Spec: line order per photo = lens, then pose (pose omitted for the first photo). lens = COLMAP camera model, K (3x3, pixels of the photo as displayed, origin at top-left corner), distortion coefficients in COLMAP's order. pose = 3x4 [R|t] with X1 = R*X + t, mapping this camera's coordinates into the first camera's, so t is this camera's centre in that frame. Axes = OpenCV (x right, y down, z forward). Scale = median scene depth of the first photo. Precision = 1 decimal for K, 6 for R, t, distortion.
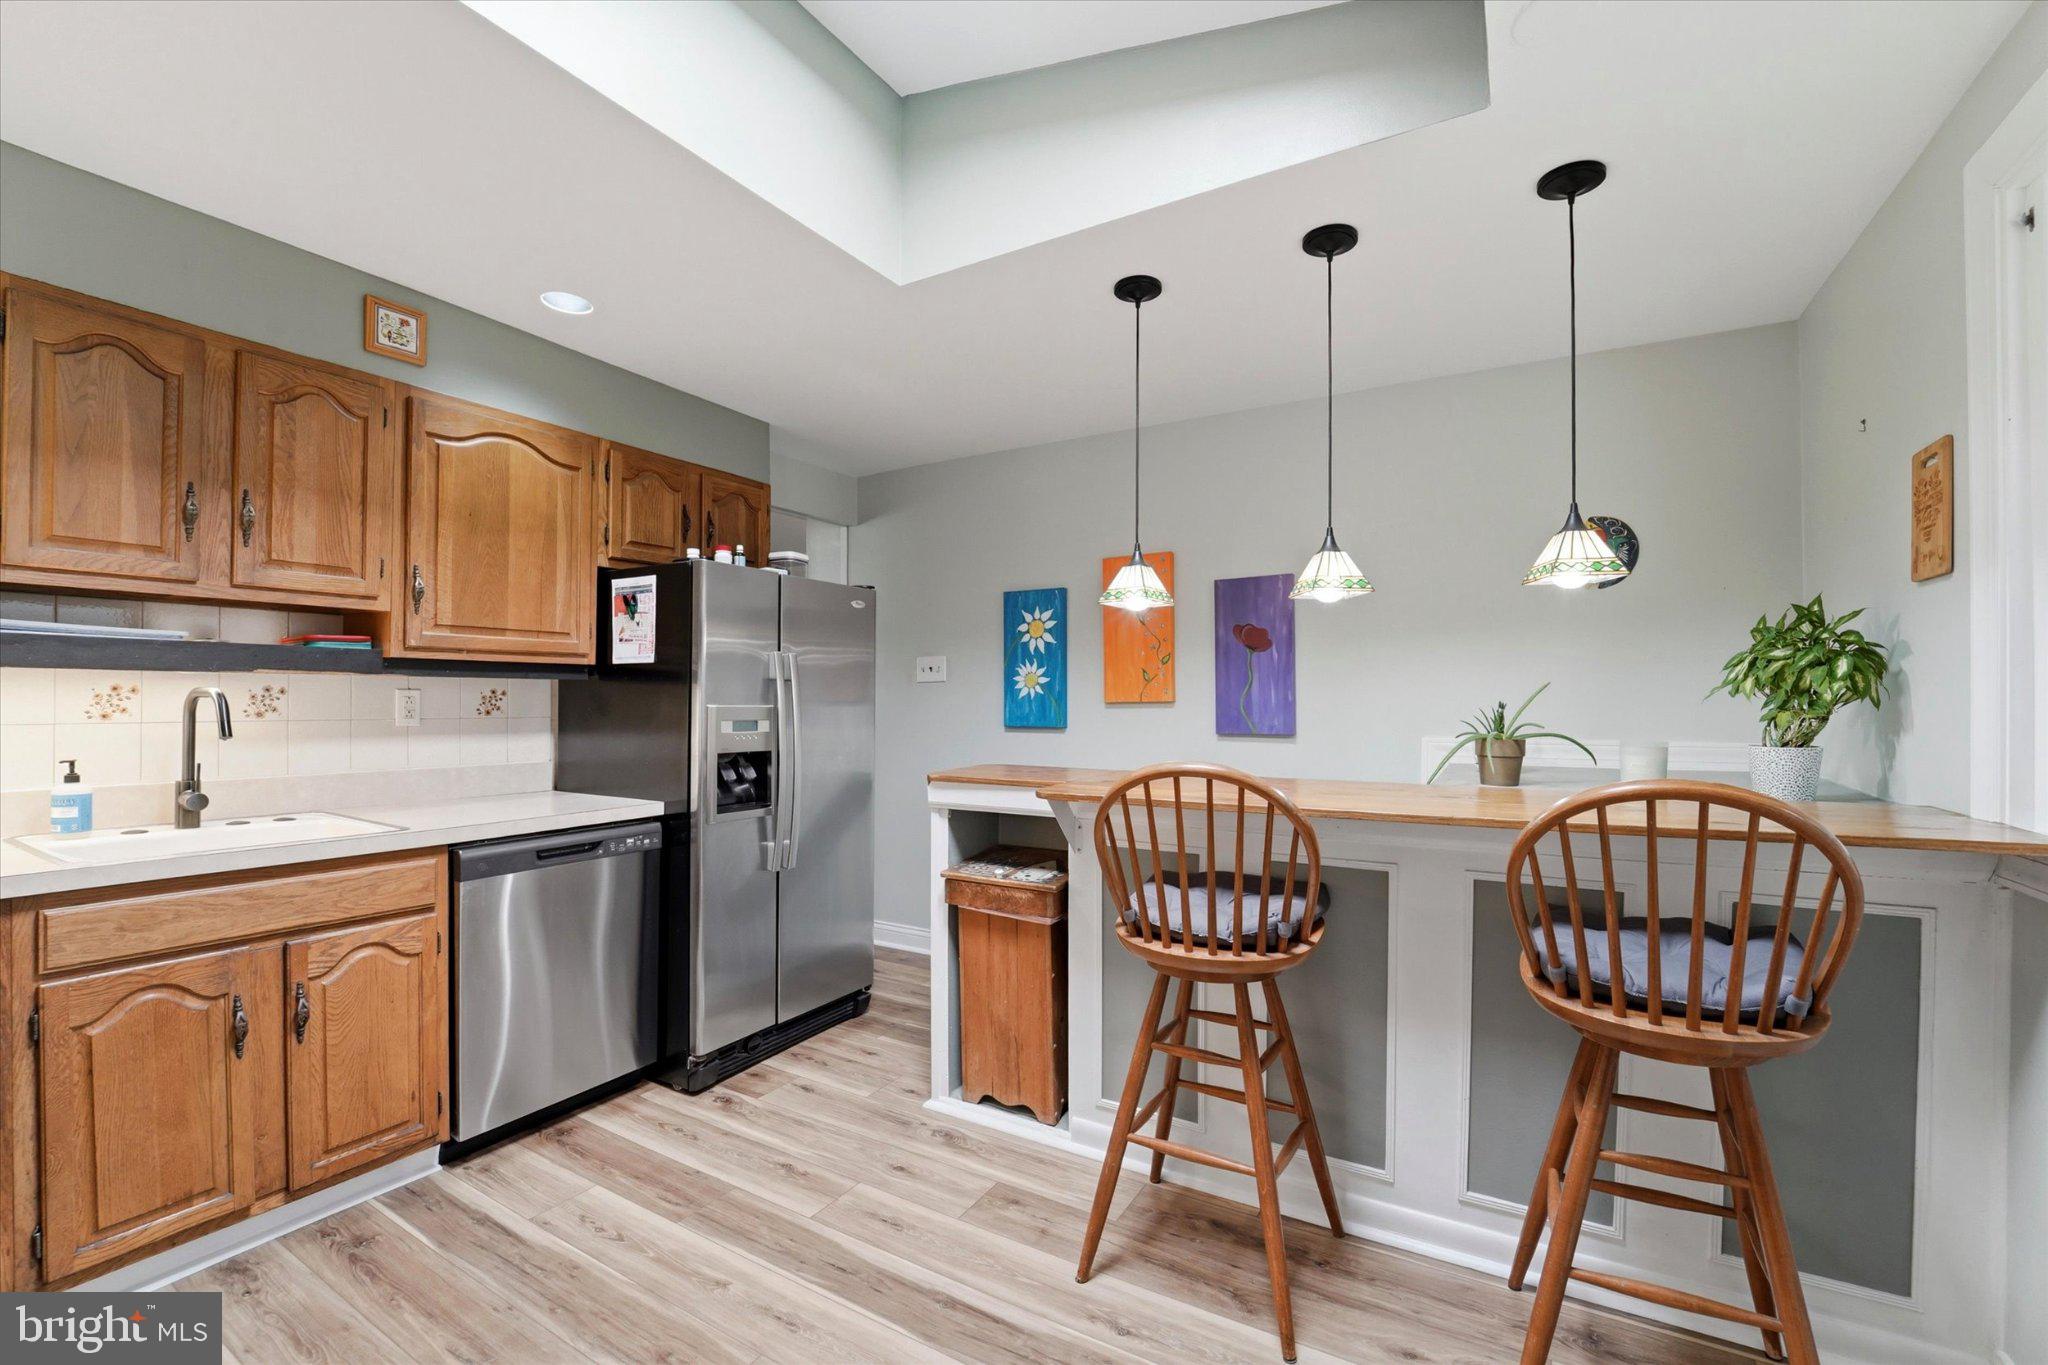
lens RADIAL K [[853.8, 0, 1013.6], [0, 853.8, 698.0], [0, 0, 1]] dist [-0.020798, -0.001599]
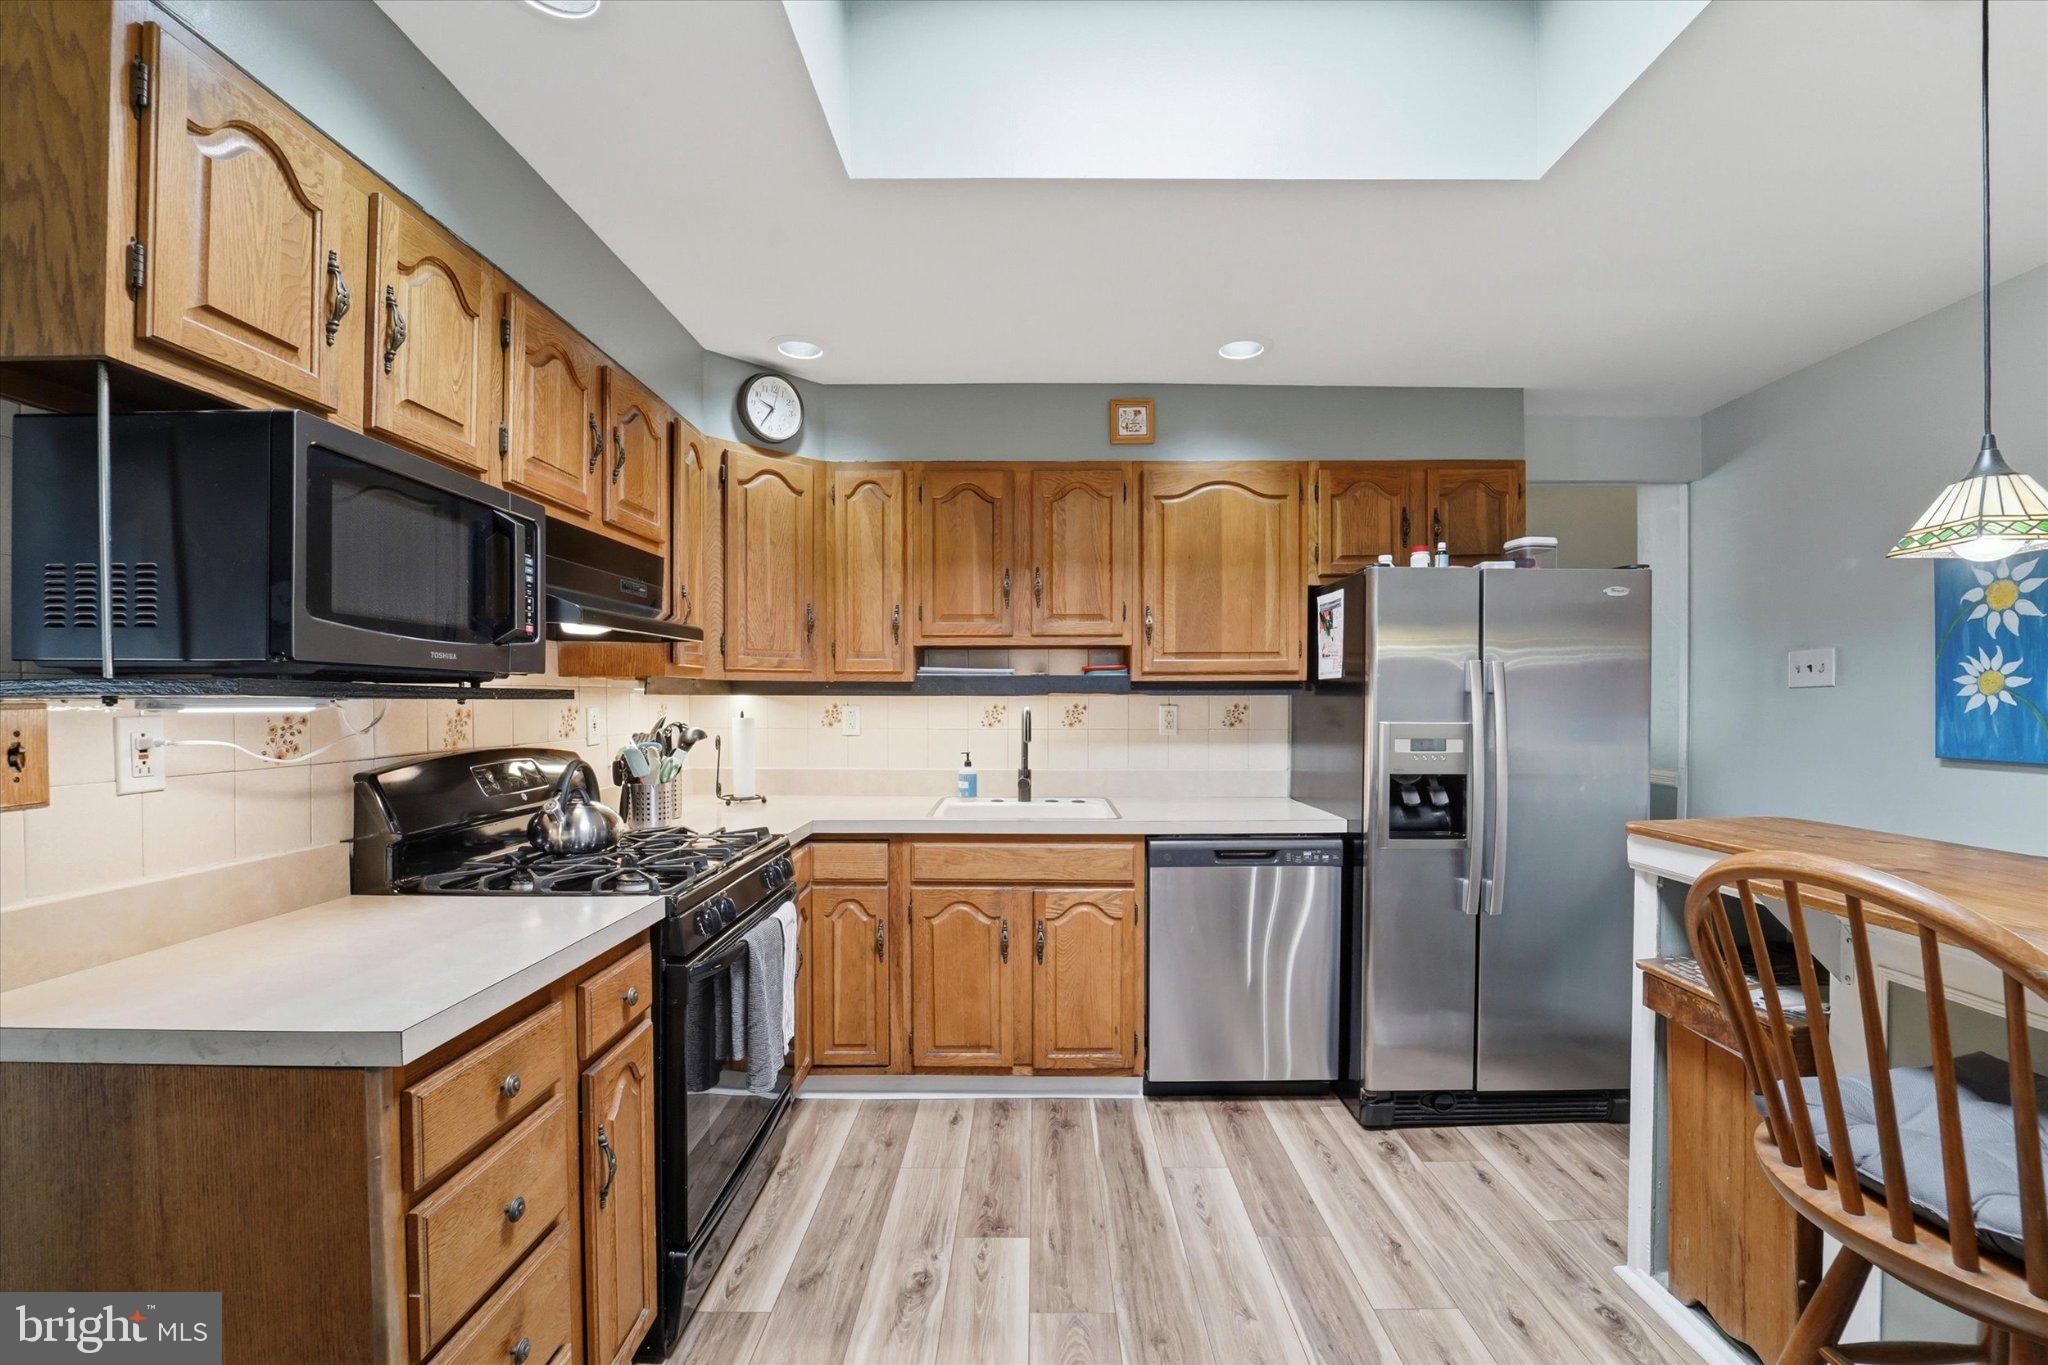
lens RADIAL K [[853.8, 0, 1034.3], [0, 853.8, 708.0], [0, 0, 1]] dist [-0.020798, -0.001599]
pose [[0.511933, 0.002472, -0.859022, 0.268572], [0.005675, 0.999964, 0.006260, -0.015906], [0.859007, -0.008080, 0.511901, 0.205621]]
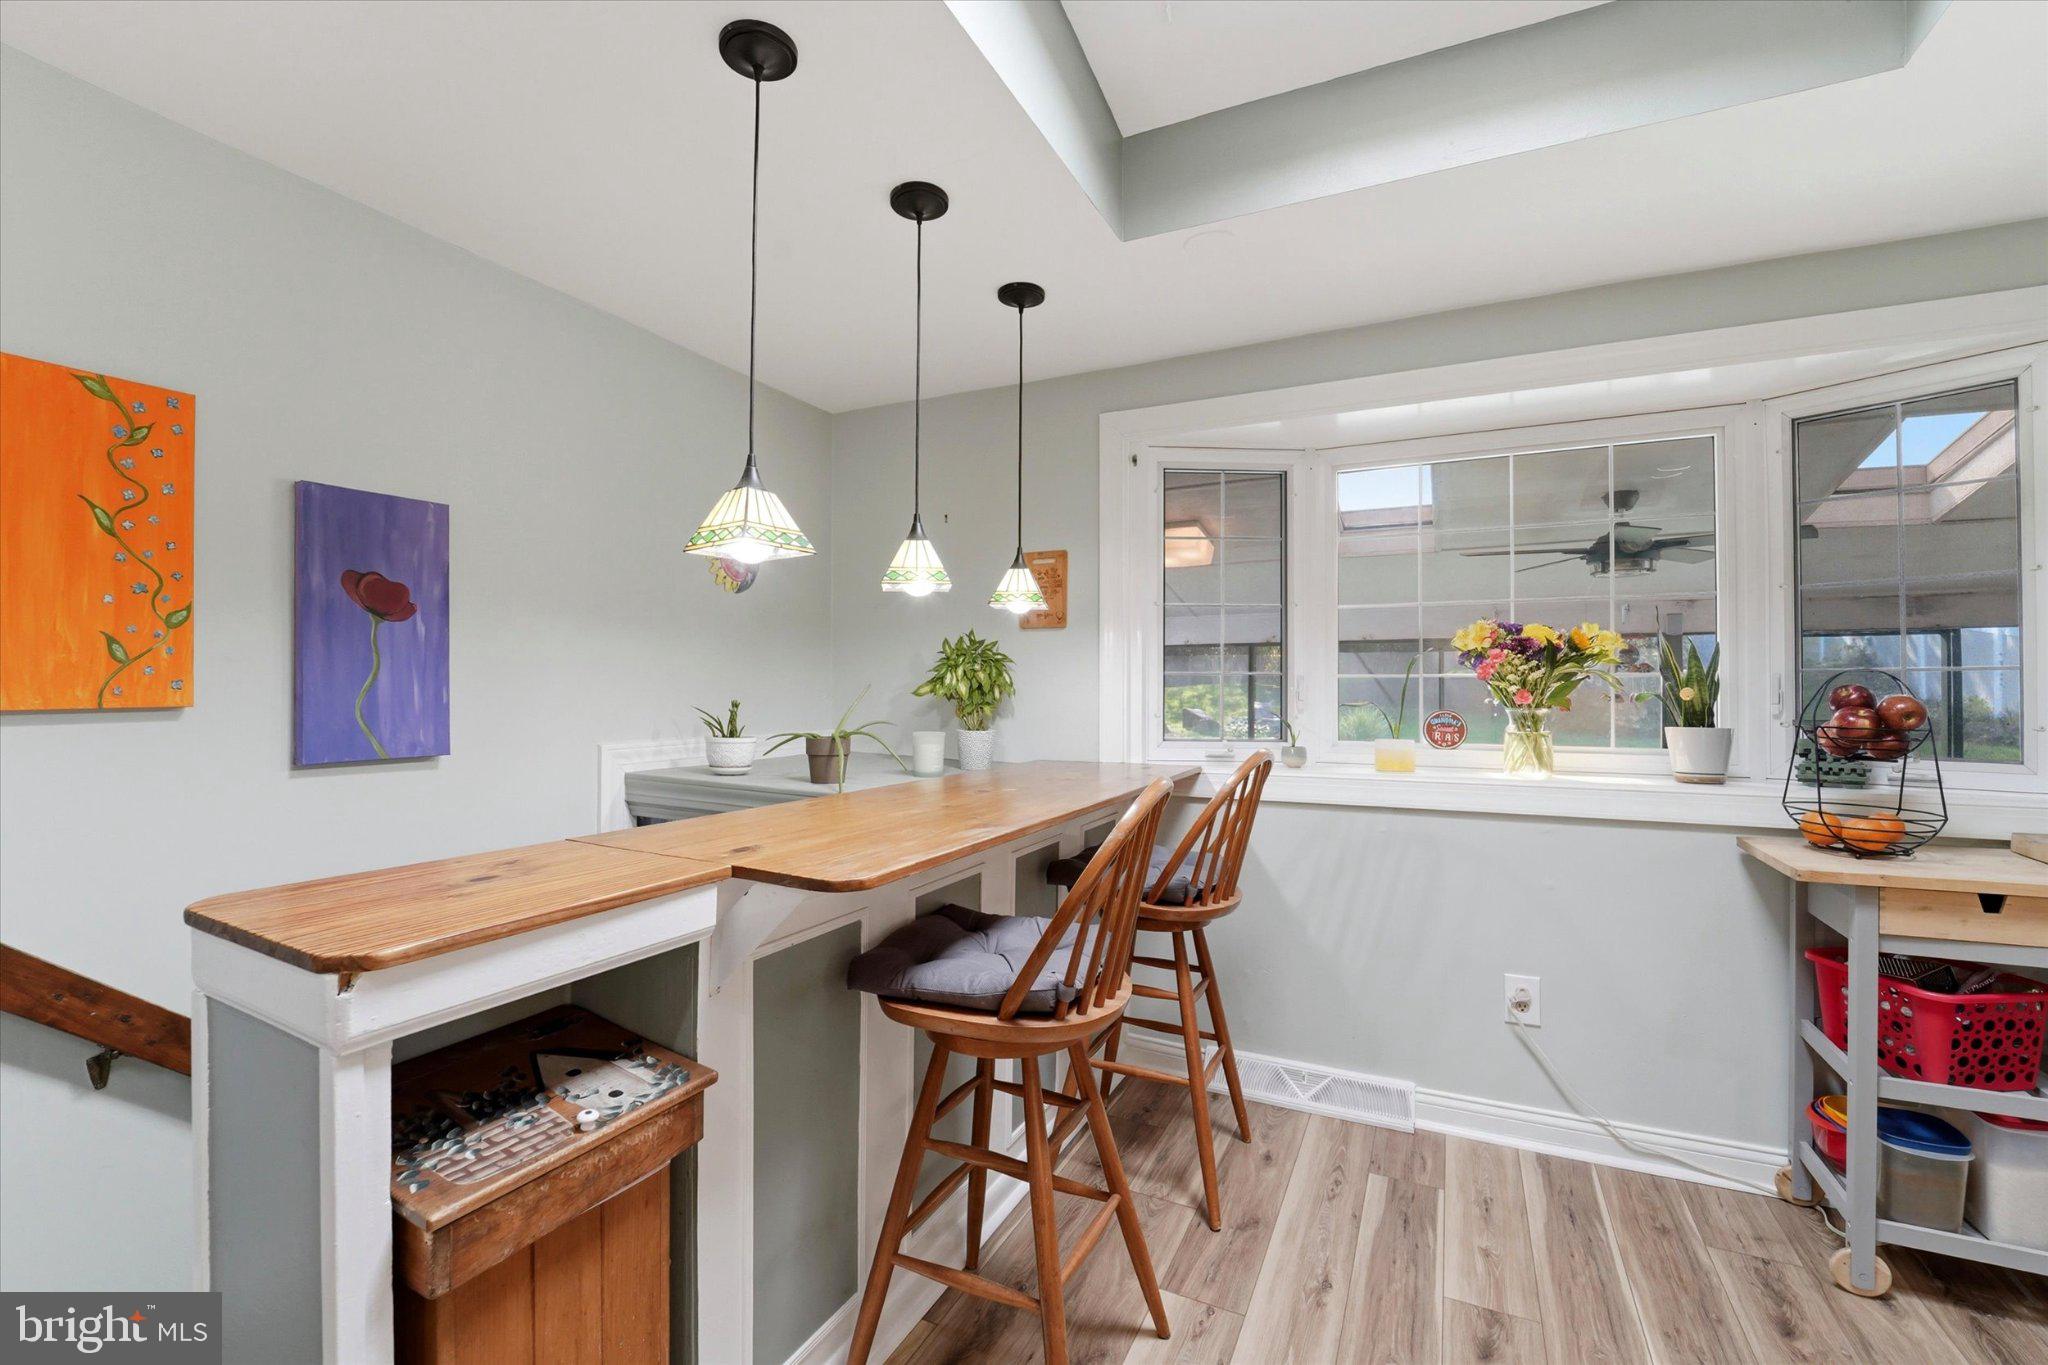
lens RADIAL K [[853.8, 0, 1022.9], [0, 853.8, 681.1], [0, 0, 1]] dist [-0.020798, -0.001599]
pose [[-0.085246, 0.008919, 0.996320, -0.449898], [-0.006975, 0.999930, -0.009548, -0.012208], [-0.996336, -0.007763, -0.085177, 0.801553]]
